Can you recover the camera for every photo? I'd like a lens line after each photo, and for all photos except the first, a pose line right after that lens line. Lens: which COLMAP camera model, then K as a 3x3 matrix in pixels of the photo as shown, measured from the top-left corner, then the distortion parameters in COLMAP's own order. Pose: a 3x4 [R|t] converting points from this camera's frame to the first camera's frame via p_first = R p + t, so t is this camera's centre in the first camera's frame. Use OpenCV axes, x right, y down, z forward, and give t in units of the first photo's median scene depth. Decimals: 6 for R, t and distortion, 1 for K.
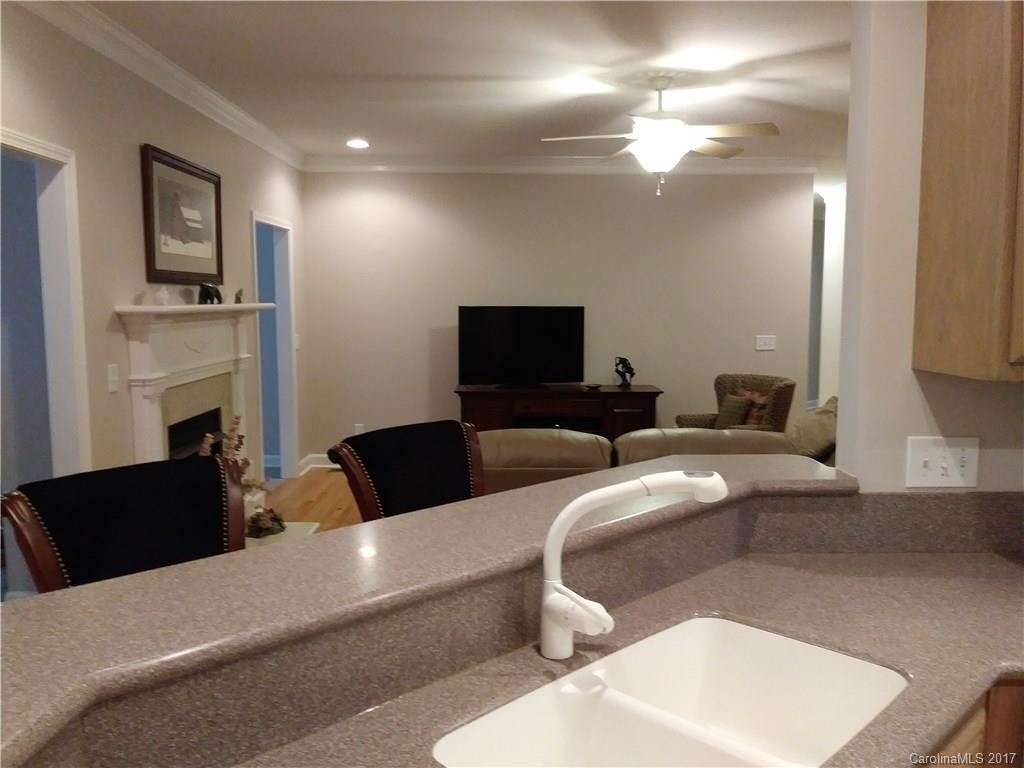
lens RADIAL K [[826.9, 0, 505.1], [0, 826.9, 385.8], [0, 0, 1]] dist [0.033897, -0.068808]
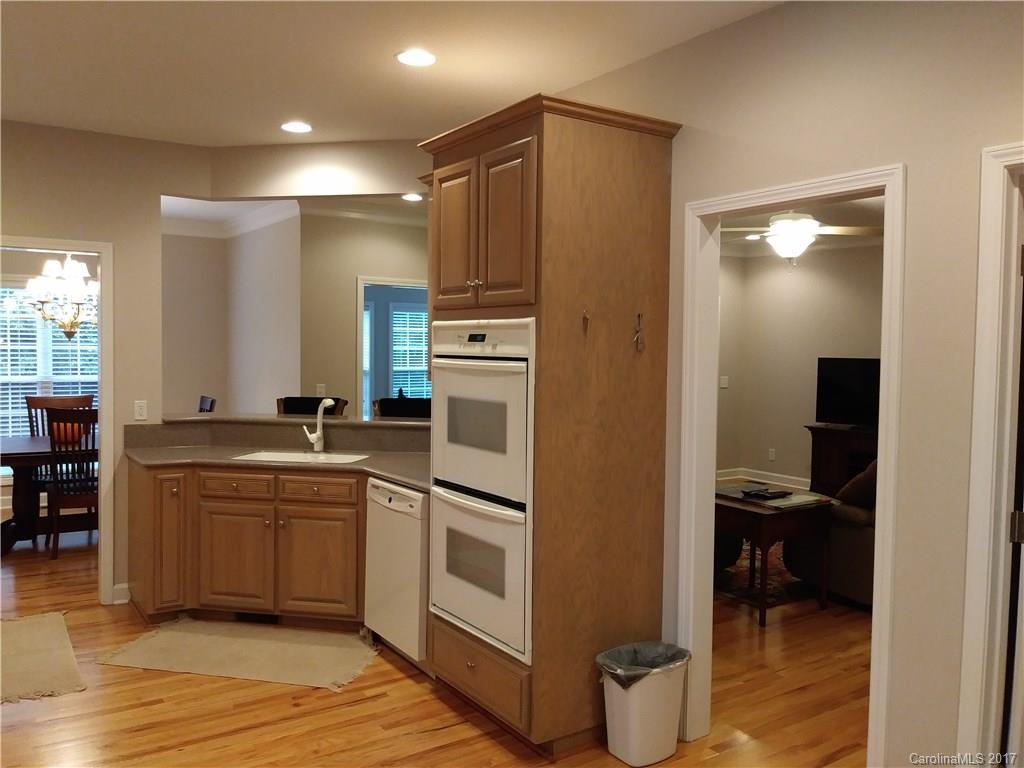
lens RADIAL K [[826.9, 0, 505.1], [0, 826.9, 385.8], [0, 0, 1]] dist [0.033897, -0.068808]
pose [[0.561775, 0.043807, -0.826129, 1.221126], [-0.095487, 0.995357, -0.012151, 0.007220], [0.821761, 0.085711, 0.563350, -0.121275]]
